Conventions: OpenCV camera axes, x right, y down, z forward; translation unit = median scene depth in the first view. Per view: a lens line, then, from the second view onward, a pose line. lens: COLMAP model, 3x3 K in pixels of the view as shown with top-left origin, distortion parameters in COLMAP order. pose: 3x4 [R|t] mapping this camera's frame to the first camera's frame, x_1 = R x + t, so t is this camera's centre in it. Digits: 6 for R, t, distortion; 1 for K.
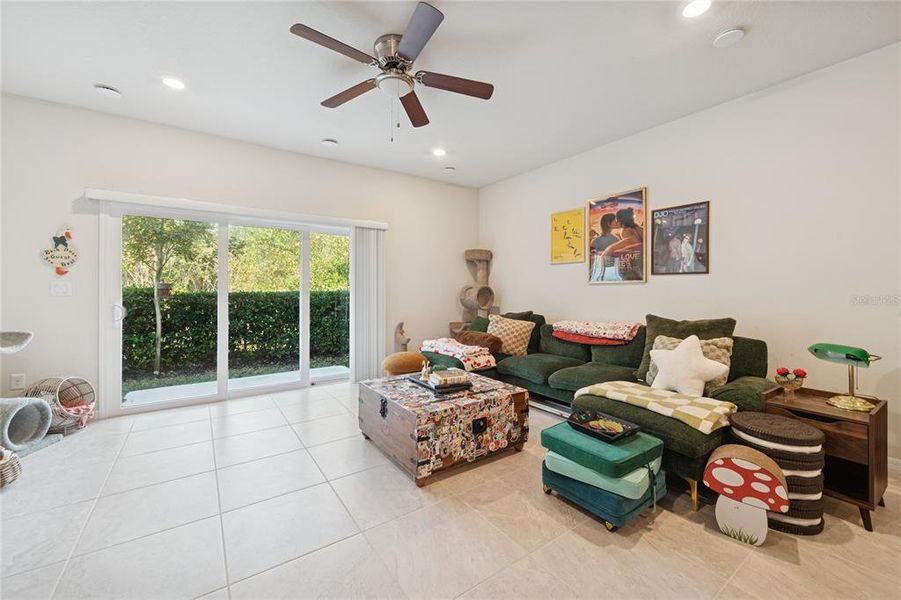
lens RADIAL K [[357.0, 0, 439.2], [0, 357.0, 297.8], [0, 0, 1]] dist [0.000158, -0.000037]
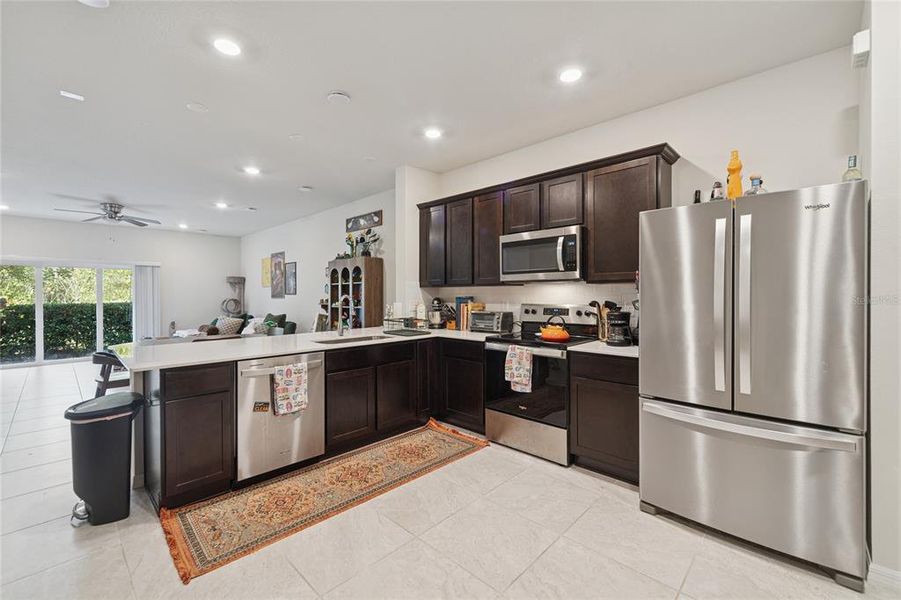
lens RADIAL K [[385.4, 0, 462.4], [0, 385.4, 297.2], [0, 0, 1]] dist [-0.001338, -0.000294]
pose [[0.977971, -0.009151, 0.208541, 0.914269], [0.012757, 0.999791, -0.015955, 0.003155], [-0.208351, 0.018264, 0.977884, -1.133981]]
